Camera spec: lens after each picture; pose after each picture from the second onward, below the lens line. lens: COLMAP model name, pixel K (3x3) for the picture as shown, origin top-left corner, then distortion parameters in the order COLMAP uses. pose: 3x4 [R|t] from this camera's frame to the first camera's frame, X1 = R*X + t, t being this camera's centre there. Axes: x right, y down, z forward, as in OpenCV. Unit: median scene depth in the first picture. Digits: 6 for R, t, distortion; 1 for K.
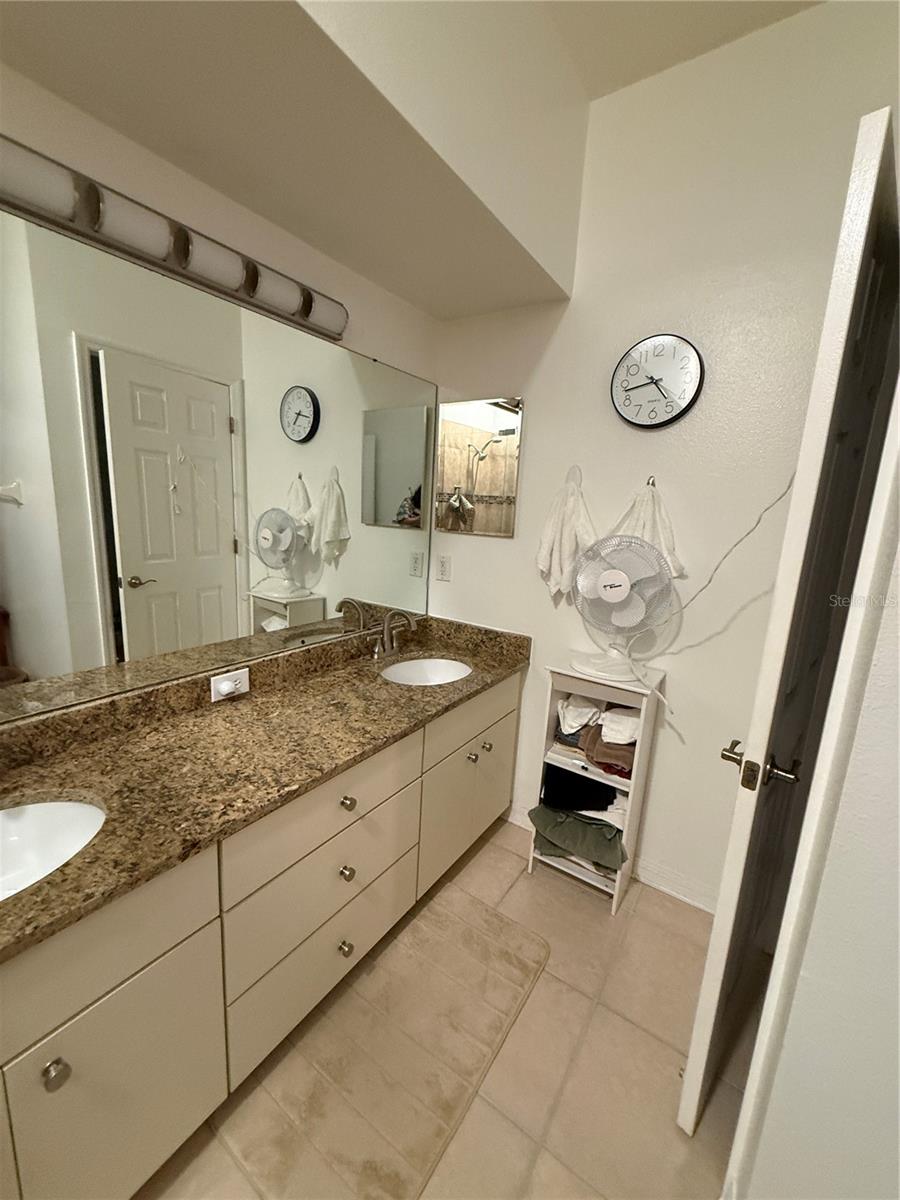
lens RADIAL K [[477.2, 0, 444.9], [0, 477.2, 595.6], [0, 0, 1]] dist [-0.002489, 0.000390]
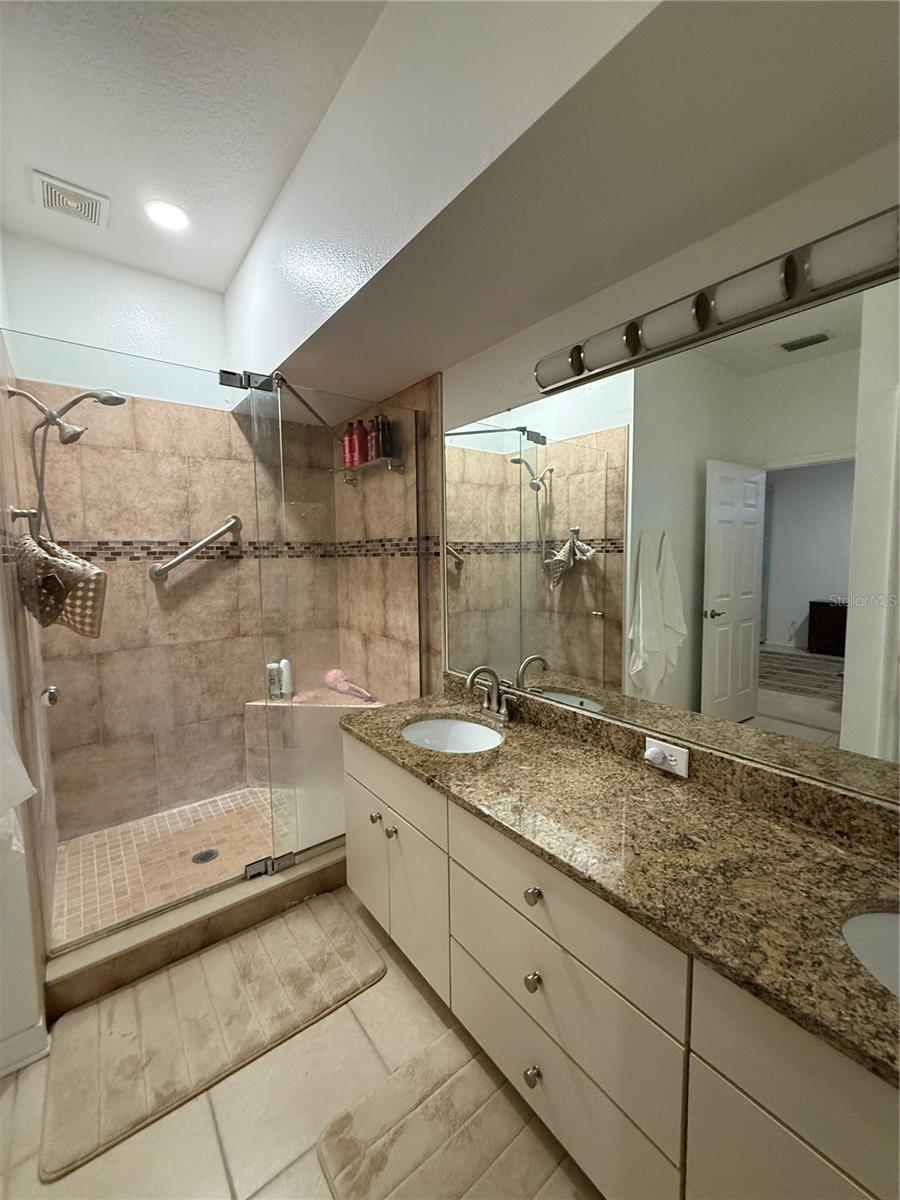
lens RADIAL K [[477.2, 0, 445.2], [0, 477.2, 598.7], [0, 0, 1]] dist [-0.002489, 0.000390]
pose [[-0.295295, 0.042025, -0.954481, 0.534420], [-0.184291, 0.977765, 0.100065, -0.121919], [0.937463, 0.205451, -0.280984, 0.813343]]
